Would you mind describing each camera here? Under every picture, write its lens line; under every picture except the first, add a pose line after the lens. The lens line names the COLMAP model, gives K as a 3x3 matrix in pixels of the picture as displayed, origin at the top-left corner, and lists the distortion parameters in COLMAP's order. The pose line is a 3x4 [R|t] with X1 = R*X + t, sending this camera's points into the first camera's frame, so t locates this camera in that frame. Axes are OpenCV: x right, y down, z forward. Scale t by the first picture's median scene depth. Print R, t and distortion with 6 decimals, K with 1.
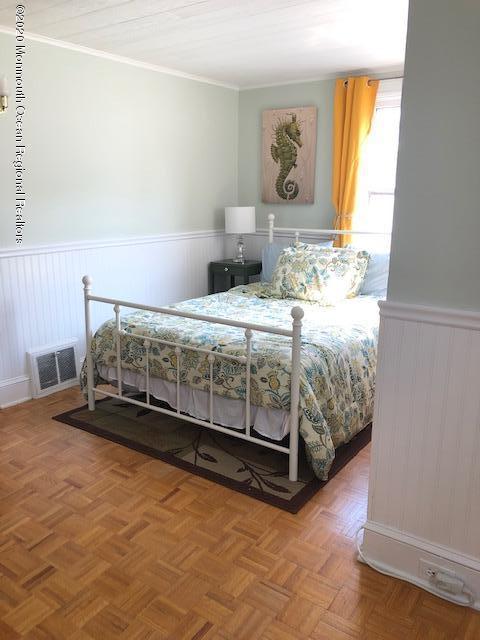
lens RADIAL K [[517.2, 0, 237.1], [0, 517.2, 317.9], [0, 0, 1]] dist [0.040545, -0.059414]
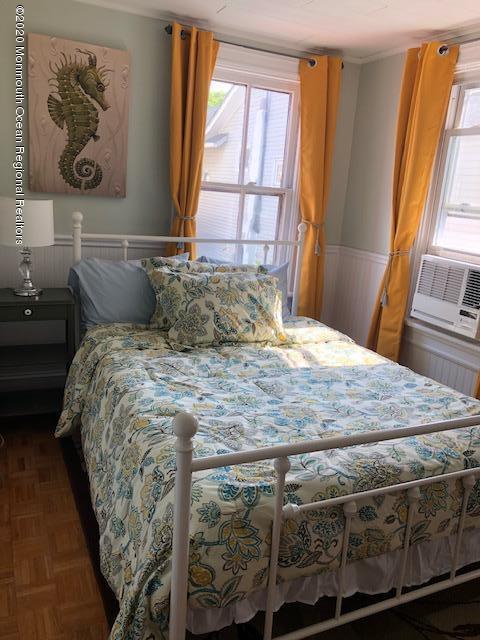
lens RADIAL K [[517.2, 0, 239.4], [0, 517.2, 323.2], [0, 0, 1]] dist [0.040545, -0.059414]
pose [[0.508695, -0.184060, 0.841042, -0.390205], [0.132123, 0.981998, 0.134995, -0.130315], [-0.850748, 0.042450, 0.523856, 0.521874]]
